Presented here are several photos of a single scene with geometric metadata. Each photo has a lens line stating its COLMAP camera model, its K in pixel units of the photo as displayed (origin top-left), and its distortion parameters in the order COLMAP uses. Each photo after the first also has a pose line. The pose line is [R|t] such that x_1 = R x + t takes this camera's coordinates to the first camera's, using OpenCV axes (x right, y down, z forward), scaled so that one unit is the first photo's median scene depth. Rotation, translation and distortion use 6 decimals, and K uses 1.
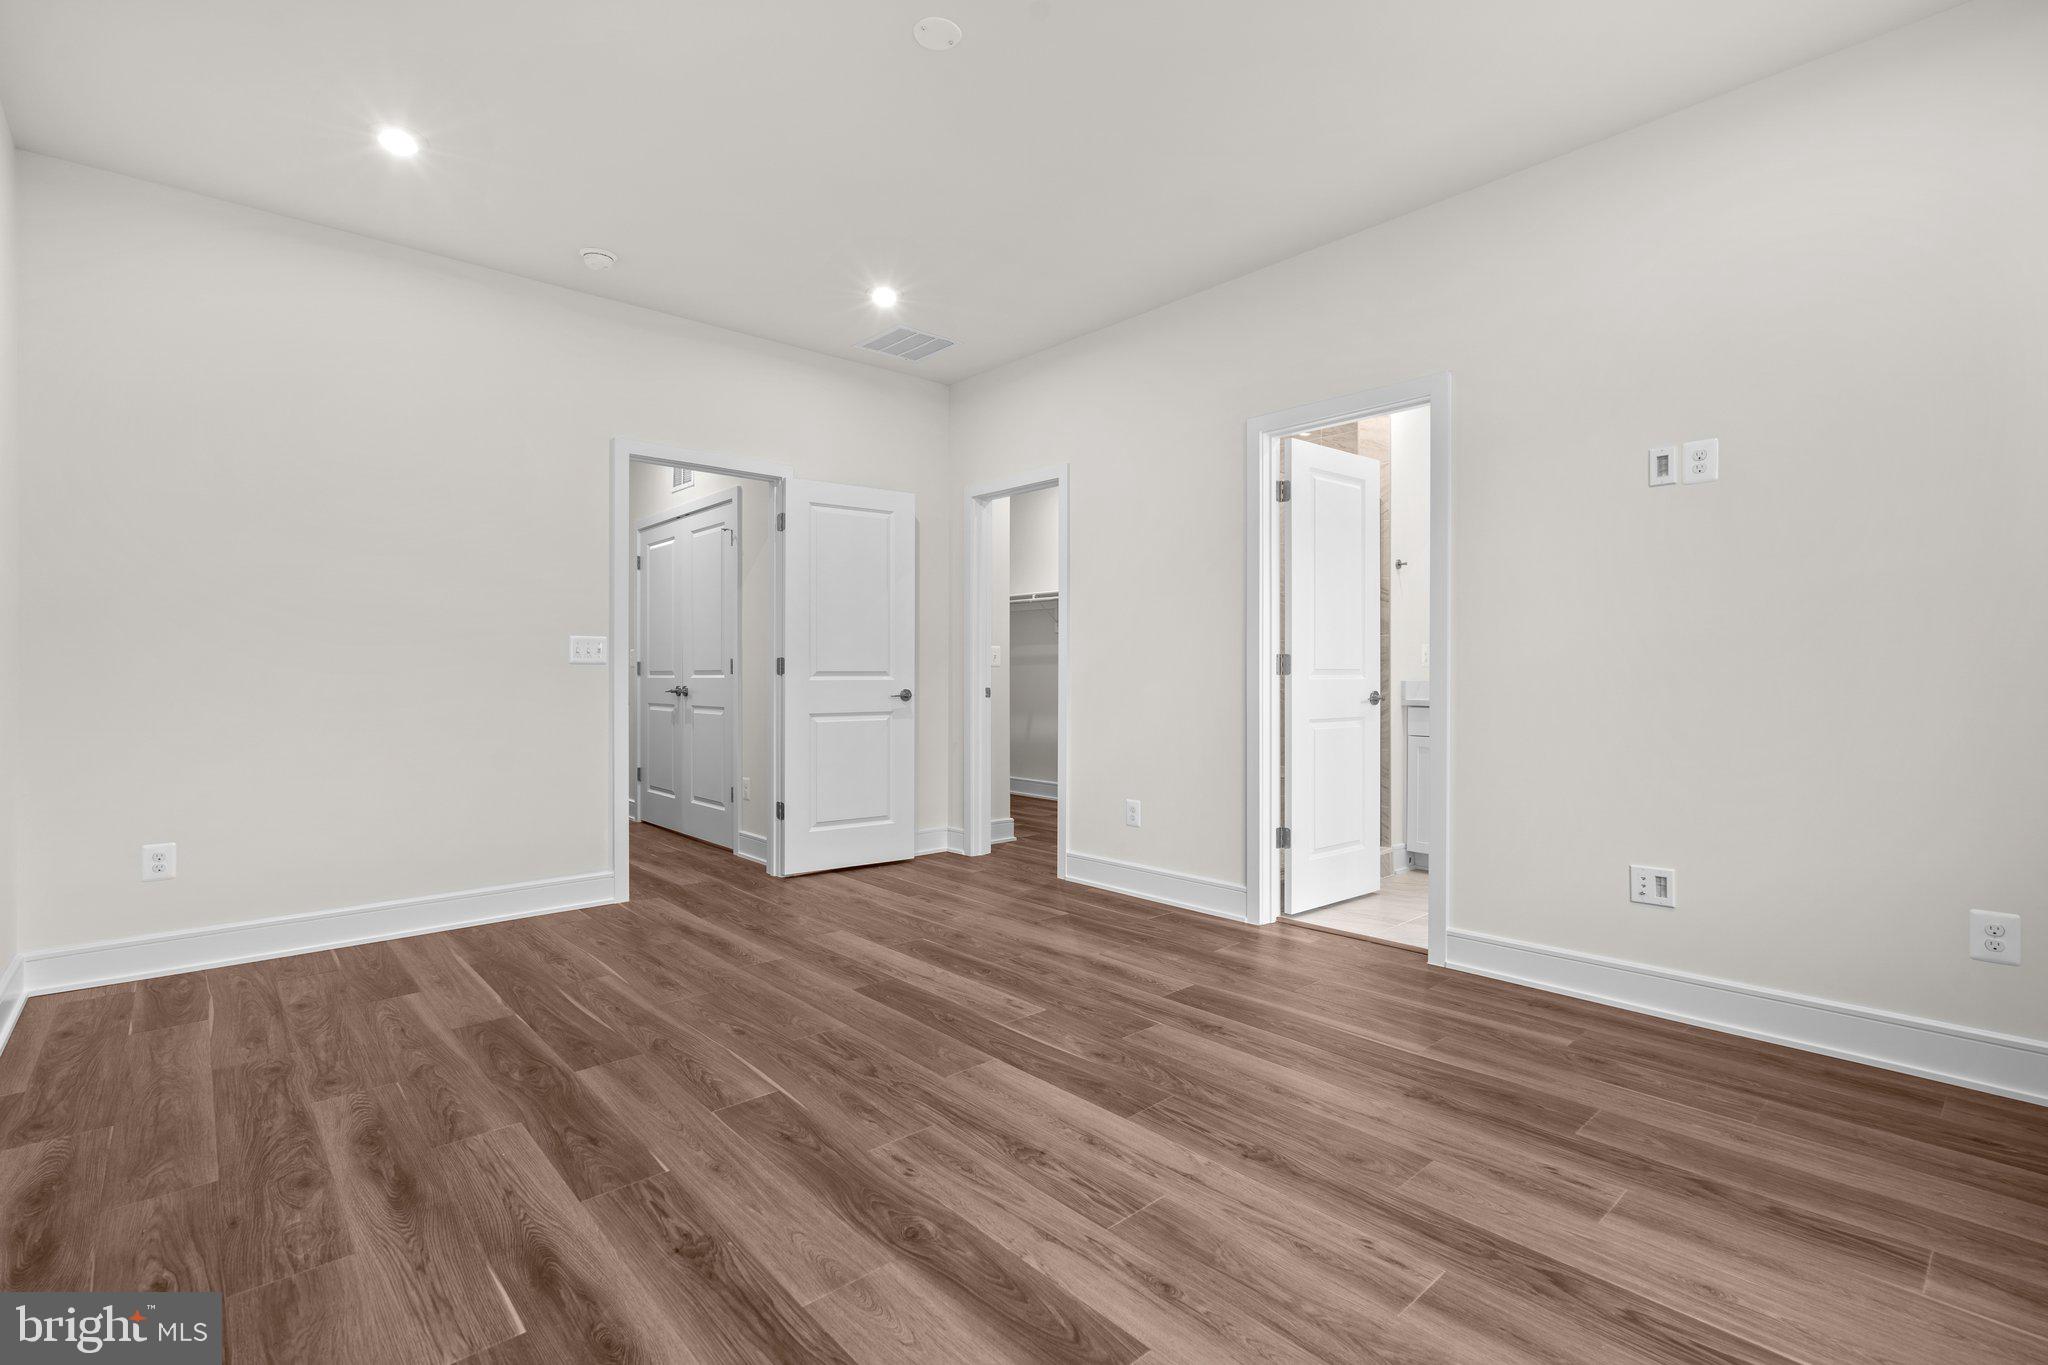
lens RADIAL K [[941.9, 0, 1013.2], [0, 941.9, 659.4], [0, 0, 1]] dist [-0.000643, 0.000078]
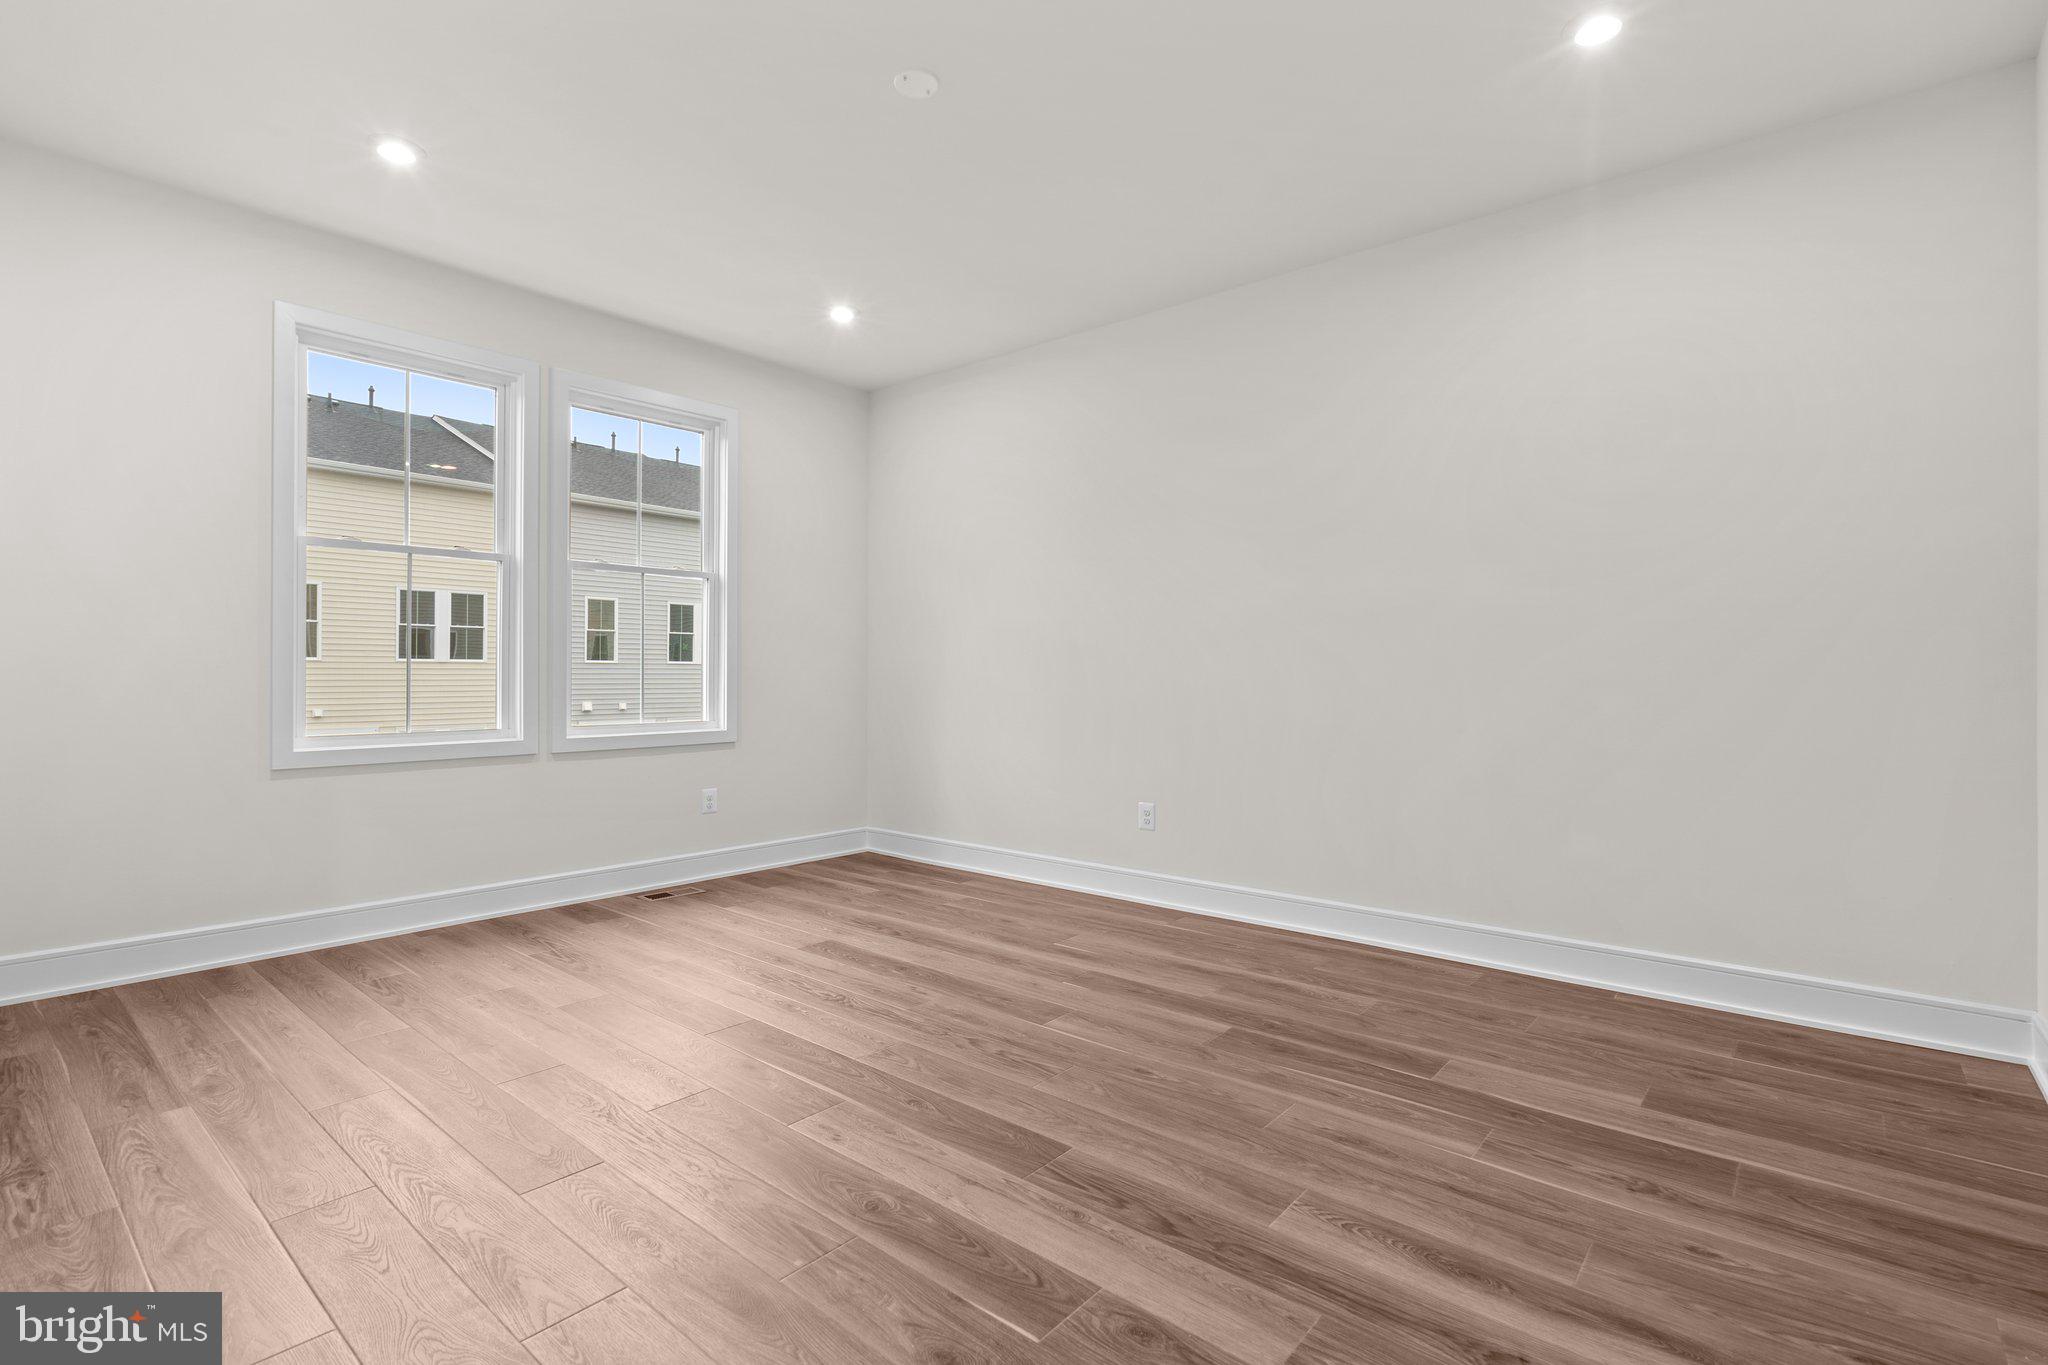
lens RADIAL K [[972.5, 0, 1030.4], [0, 972.5, 671.5], [0, 0, 1]] dist [0.017368, 0.000091]
pose [[-0.988431, -0.000968, -0.151668, -0.039542], [0.001752, 0.999840, -0.017796, 0.025718], [0.151661, -0.017855, -0.988271, 1.921825]]
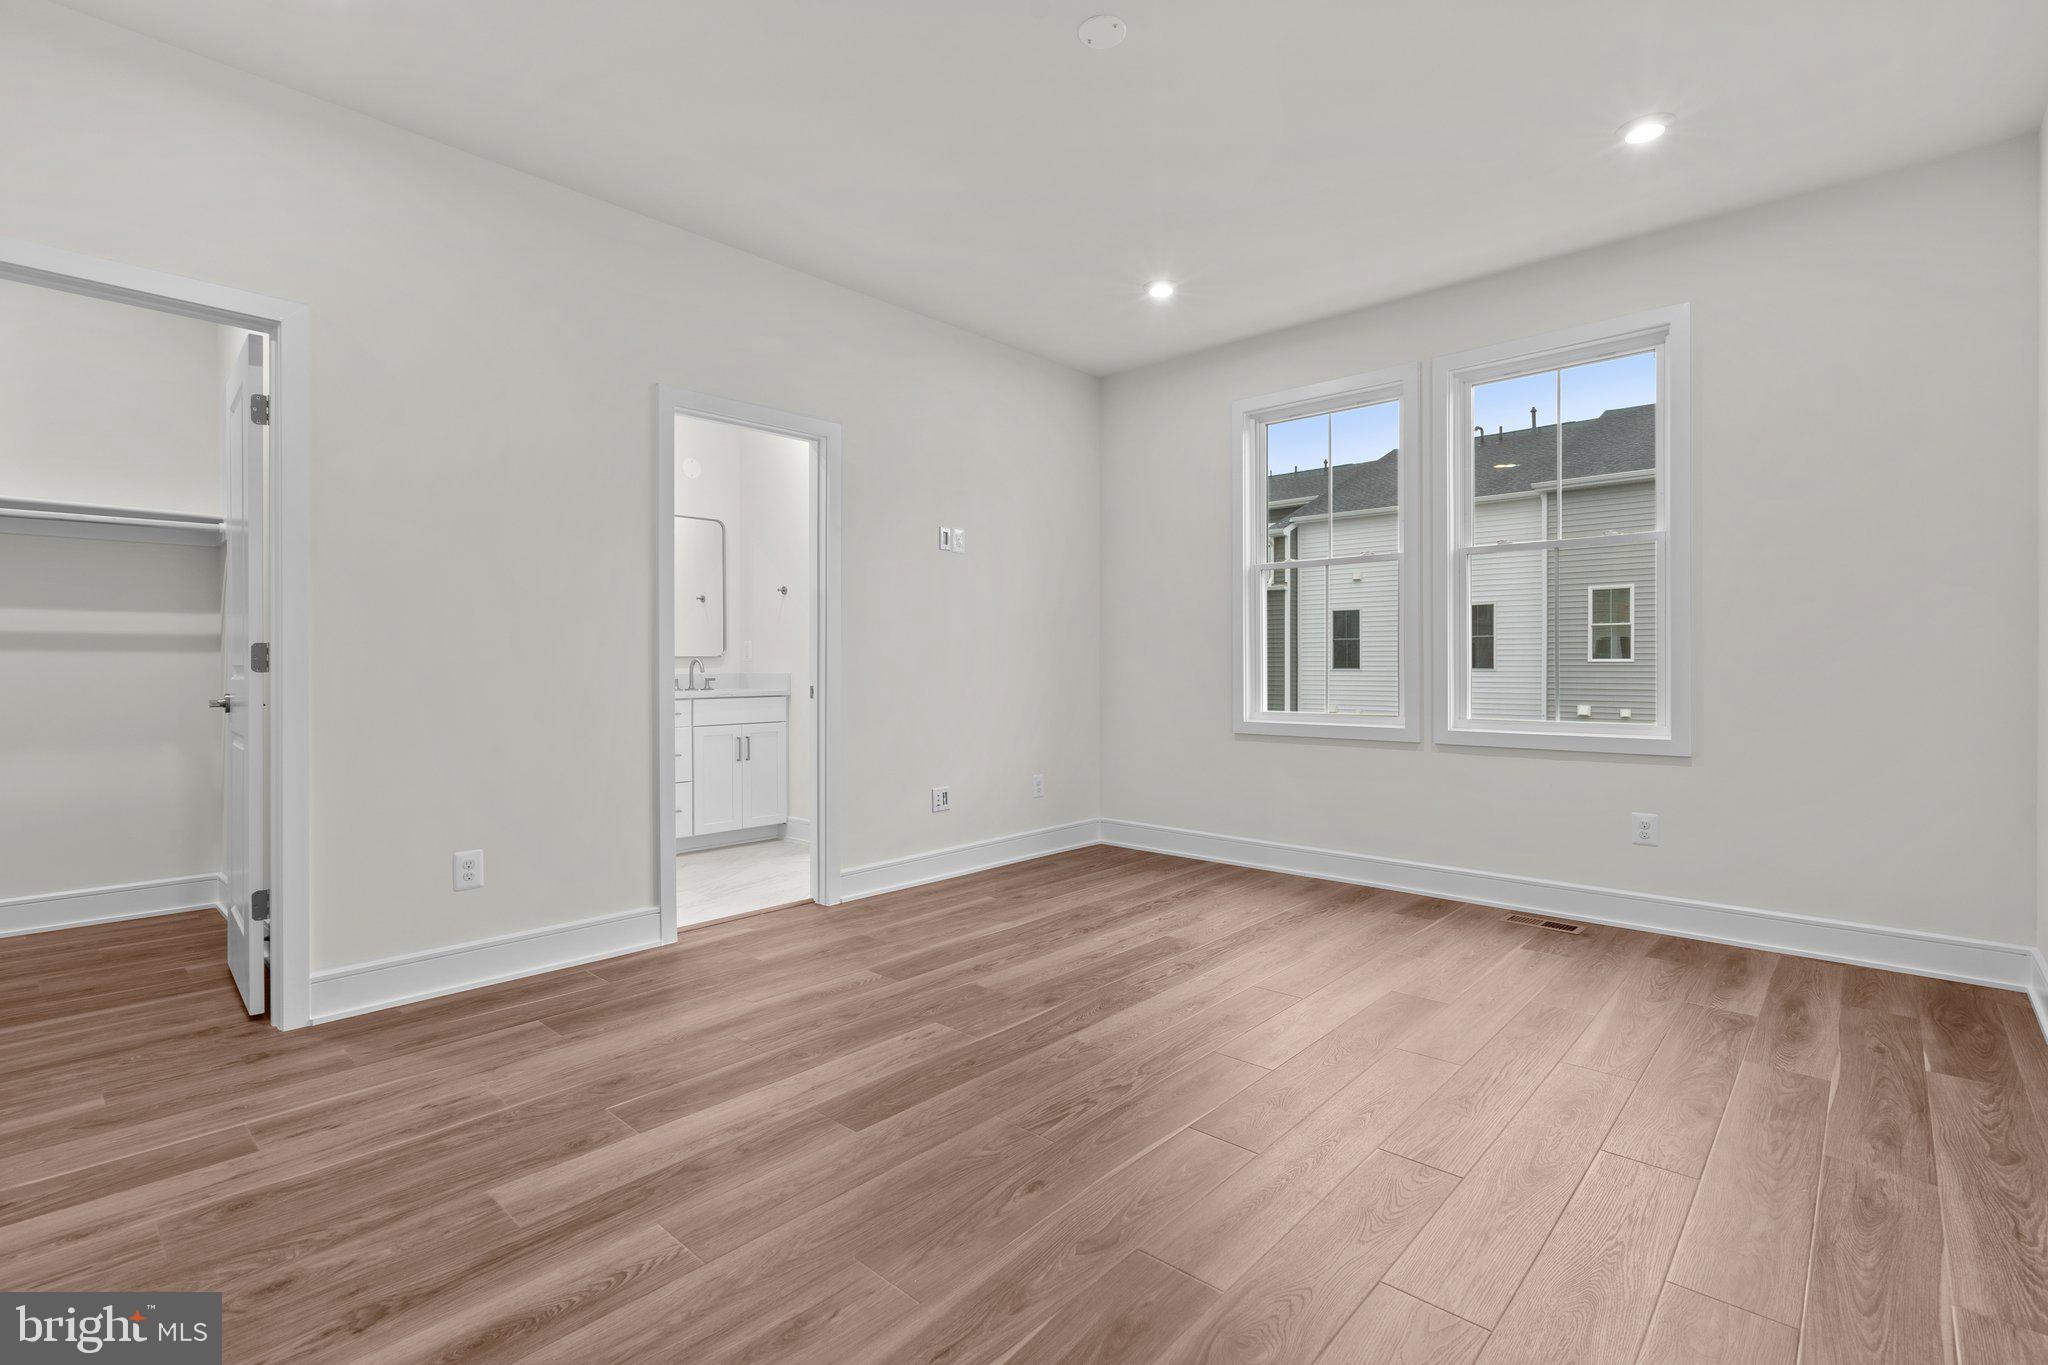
lens RADIAL K [[932.2, 0, 1014.7], [0, 932.2, 674.0], [0, 0, 1]] dist [-0.000612, -0.000268]
pose [[-0.108912, -0.005165, 0.994038, -0.974493], [-0.019346, 0.999808, 0.003075, 0.013609], [-0.993863, -0.018896, -0.108991, 1.097239]]
